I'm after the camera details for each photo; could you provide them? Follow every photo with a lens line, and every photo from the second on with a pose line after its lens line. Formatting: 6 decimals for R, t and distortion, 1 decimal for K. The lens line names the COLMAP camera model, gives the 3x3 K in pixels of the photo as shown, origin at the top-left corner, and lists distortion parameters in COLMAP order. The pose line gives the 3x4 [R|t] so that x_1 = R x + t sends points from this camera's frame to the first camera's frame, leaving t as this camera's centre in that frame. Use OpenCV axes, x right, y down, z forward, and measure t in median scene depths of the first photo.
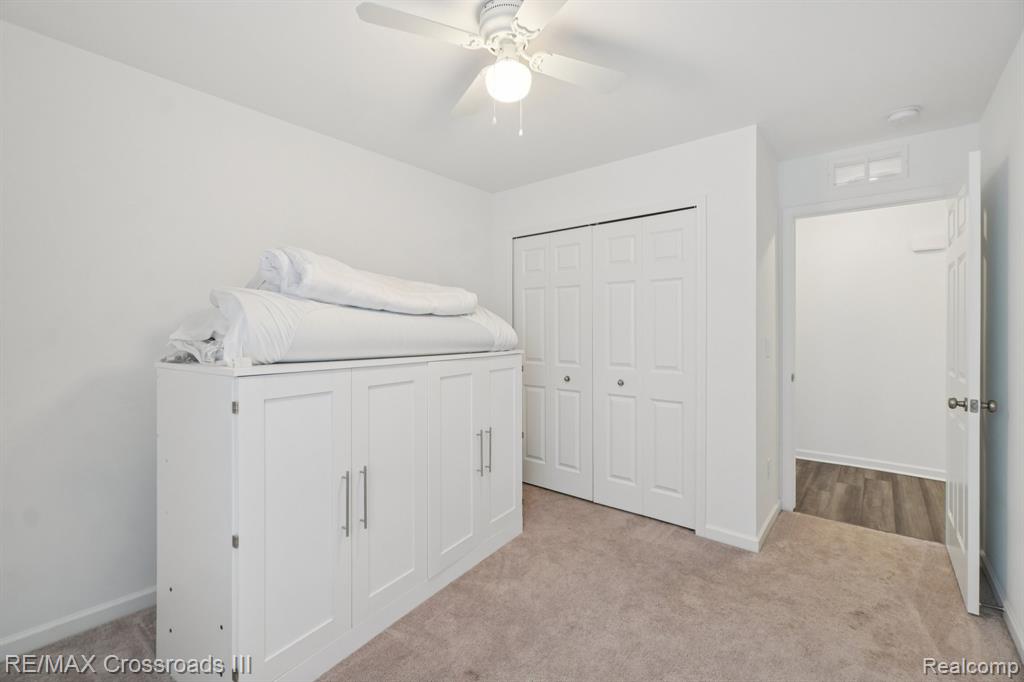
lens RADIAL K [[442.6, 0, 514.6], [0, 442.6, 332.1], [0, 0, 1]] dist [-0.007313, -0.001175]
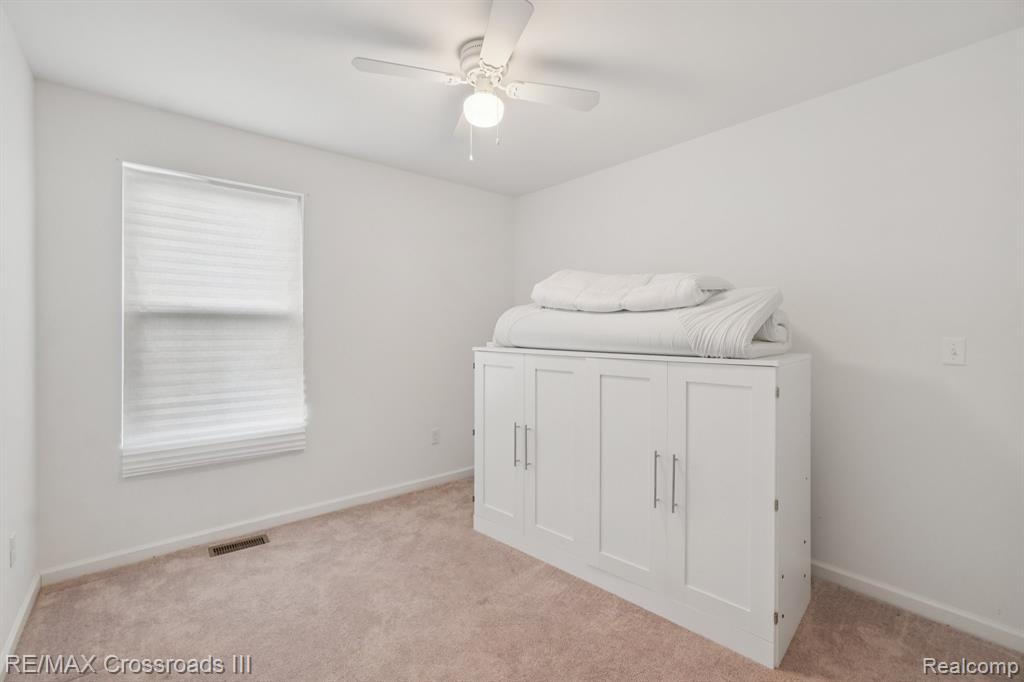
lens RADIAL K [[442.6, 0, 512.4], [0, 442.6, 333.2], [0, 0, 1]] dist [-0.007313, -0.001175]
pose [[-0.187855, 0.003826, -0.982189, 0.901253], [-0.006449, 0.999966, 0.005129, 0.006221], [0.982176, 0.007297, -0.187824, 1.056180]]
